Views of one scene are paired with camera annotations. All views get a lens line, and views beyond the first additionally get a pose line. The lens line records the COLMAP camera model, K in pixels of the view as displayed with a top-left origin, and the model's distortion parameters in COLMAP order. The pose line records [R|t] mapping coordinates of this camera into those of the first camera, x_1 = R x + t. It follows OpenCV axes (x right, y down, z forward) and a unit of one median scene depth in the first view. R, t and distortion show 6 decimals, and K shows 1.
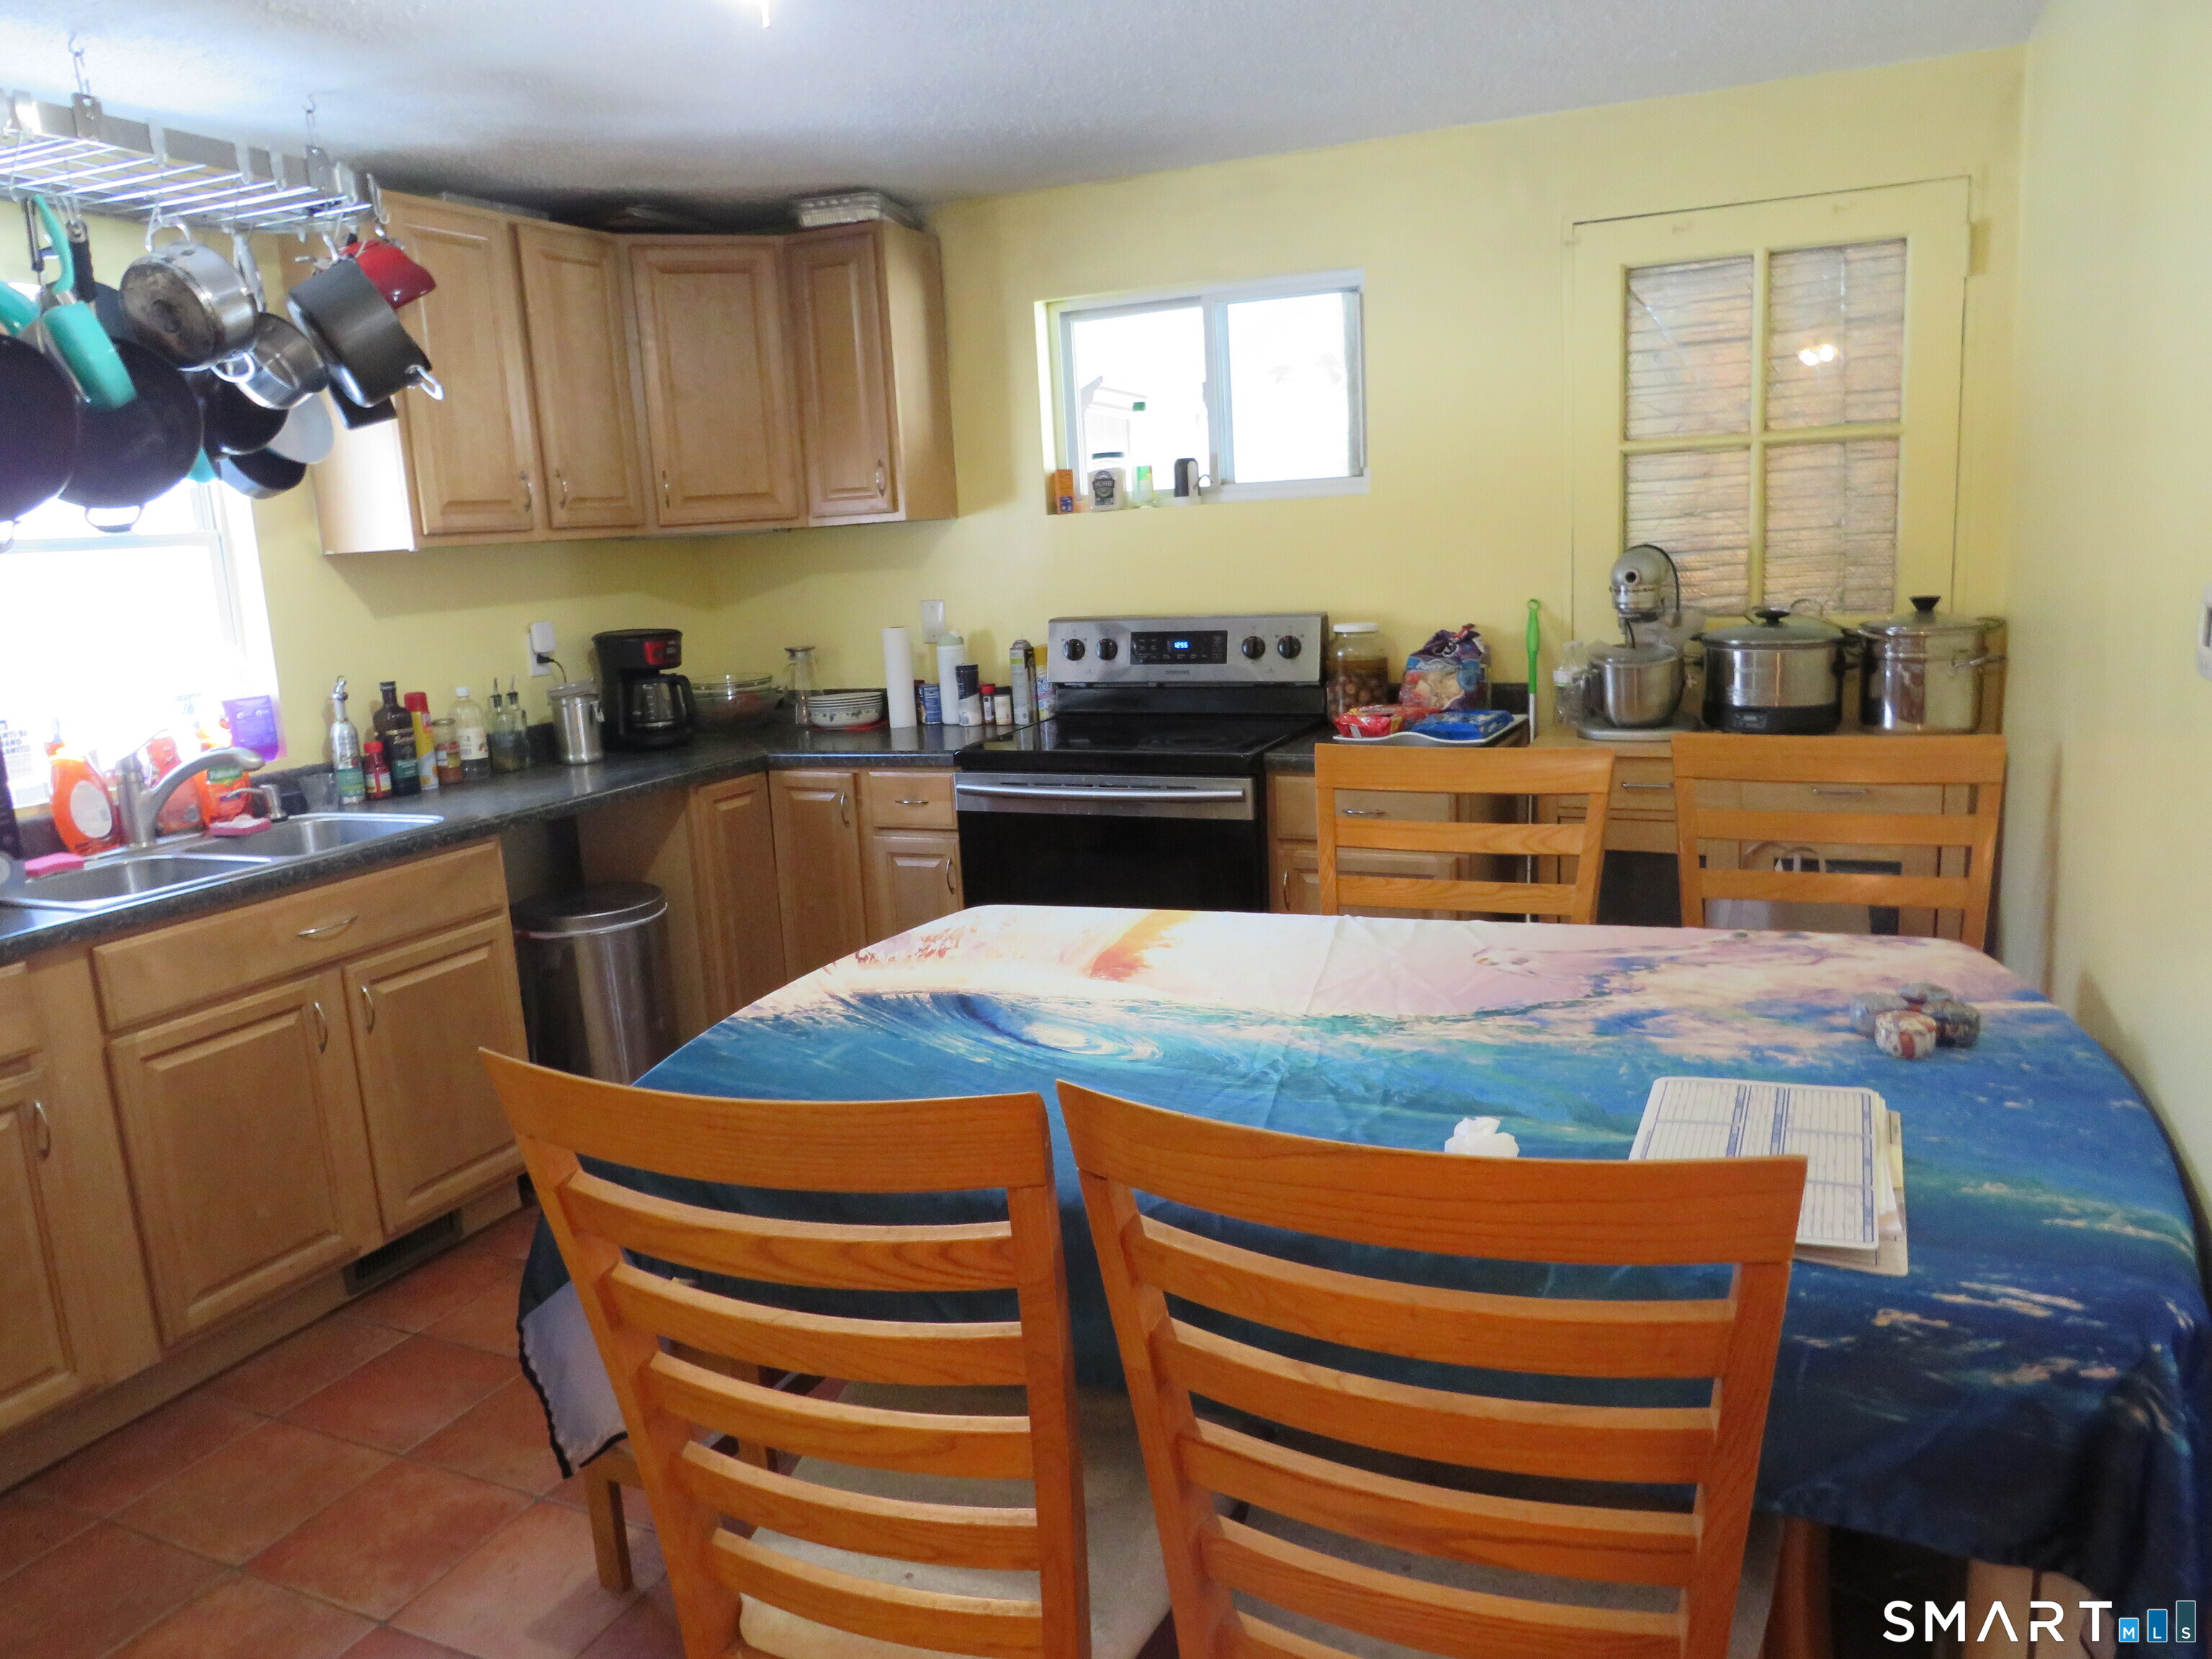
lens RADIAL K [[1575.7, 0, 1106.0], [0, 1575.7, 829.5], [0, 0, 1]] dist [-0.033113, 0.020313]
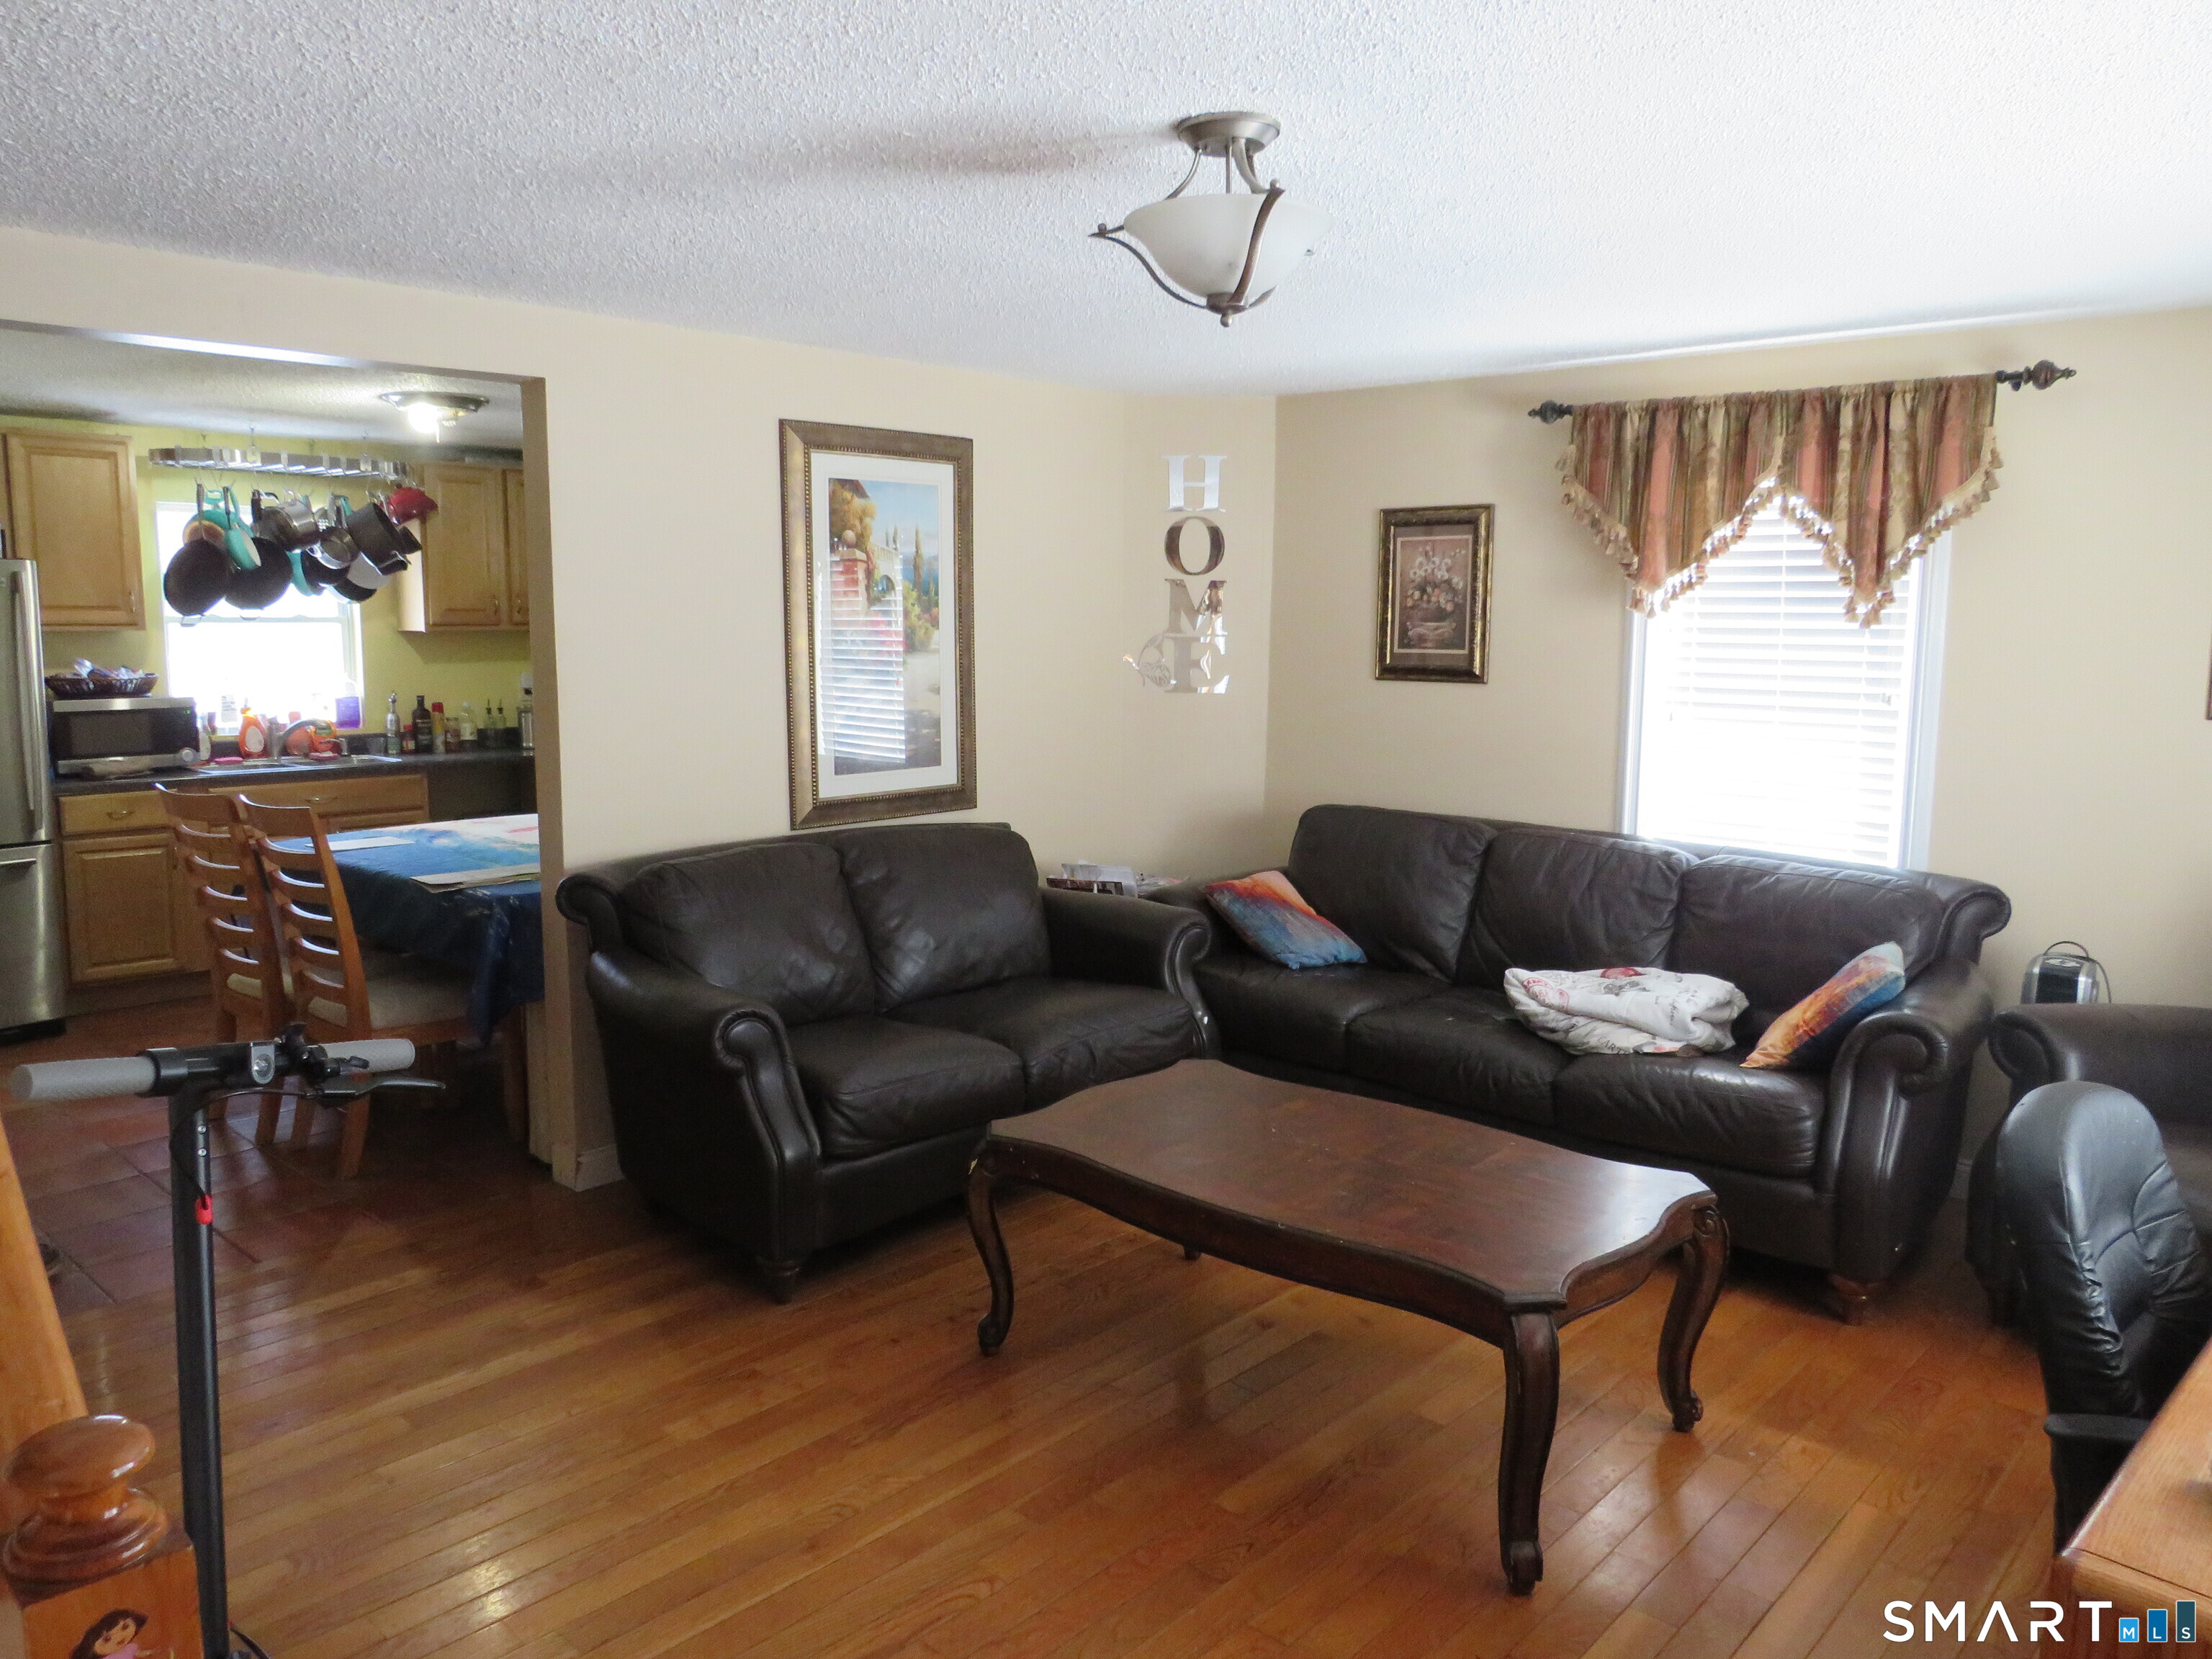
lens RADIAL K [[1575.7, 0, 1106.0], [0, 1575.7, 829.5], [0, 0, 1]] dist [-0.033113, 0.020313]
pose [[0.947019, 0.107672, -0.302593, 0.937854], [-0.123023, 0.991885, -0.032078, 0.029339], [0.296683, 0.067605, 0.952580, -0.593154]]
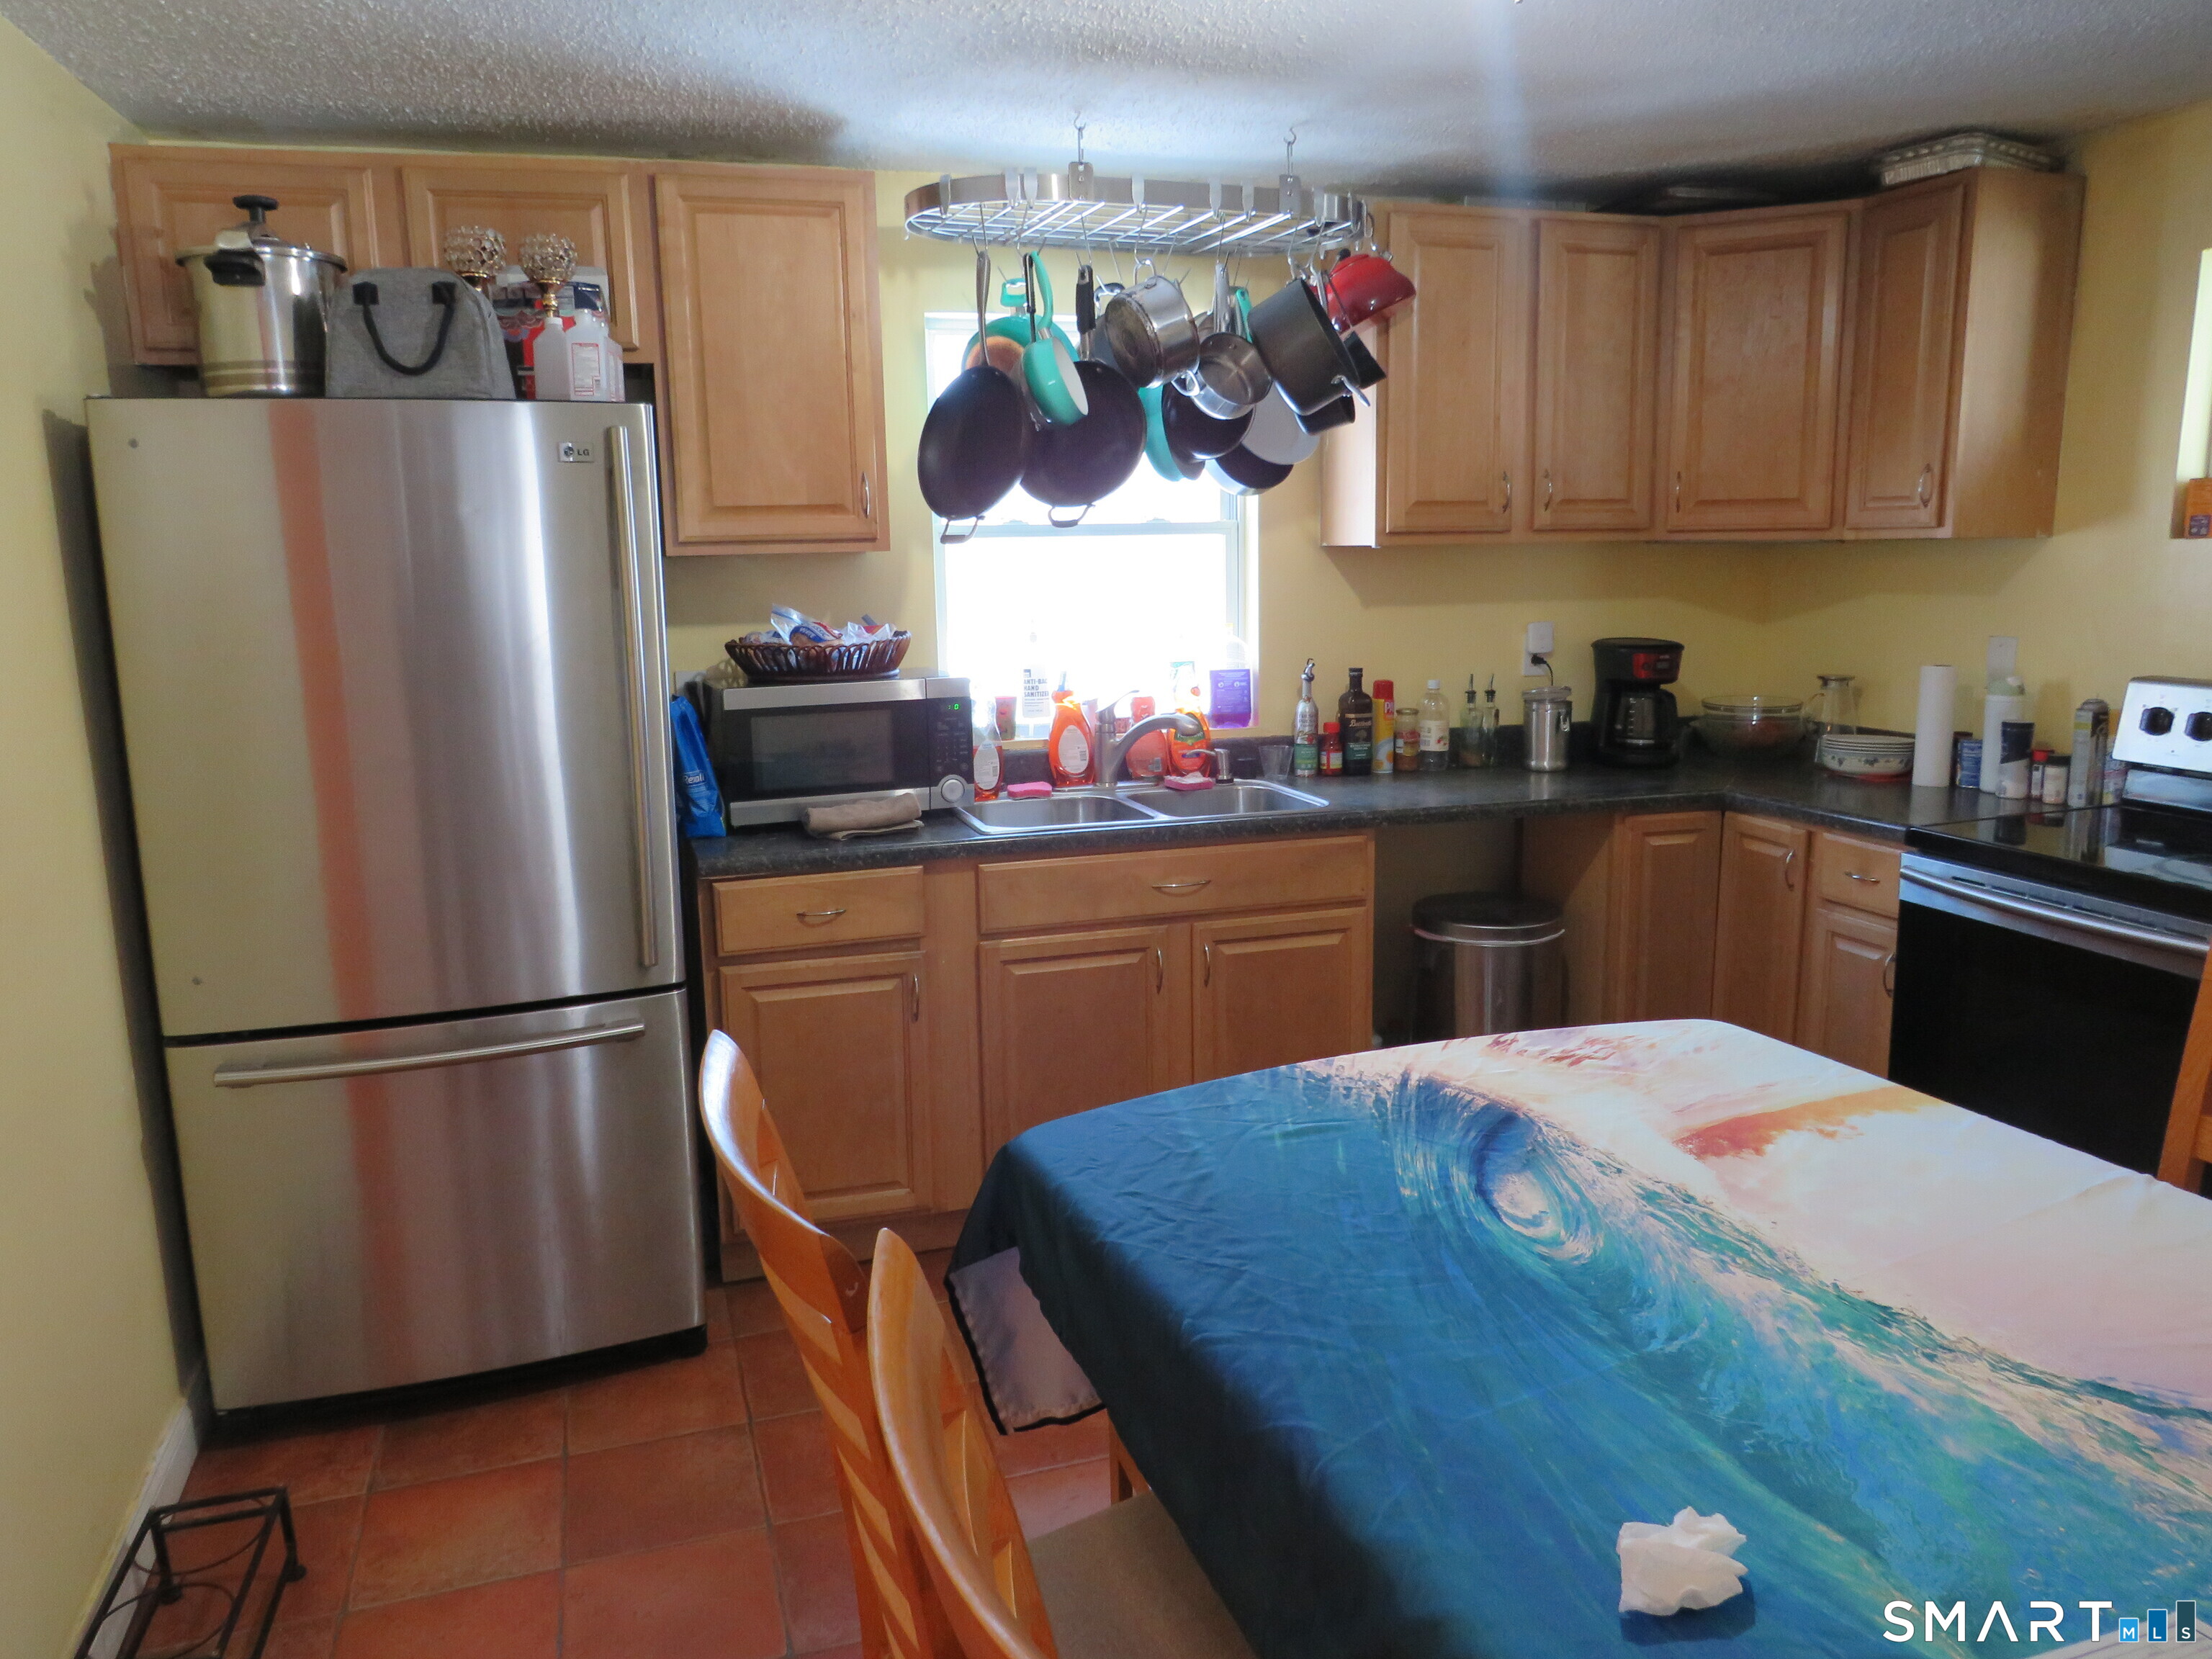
lens RADIAL K [[1598.5, 0, 1125.6], [0, 1598.5, 820.8], [0, 0, 1]] dist [-0.017120, 0.043653]
pose [[0.680455, 0.174732, -0.711652, 0.213531], [-0.165540, 0.982704, 0.083001, -0.054103], [0.713847, 0.061328, 0.697612, 0.133418]]
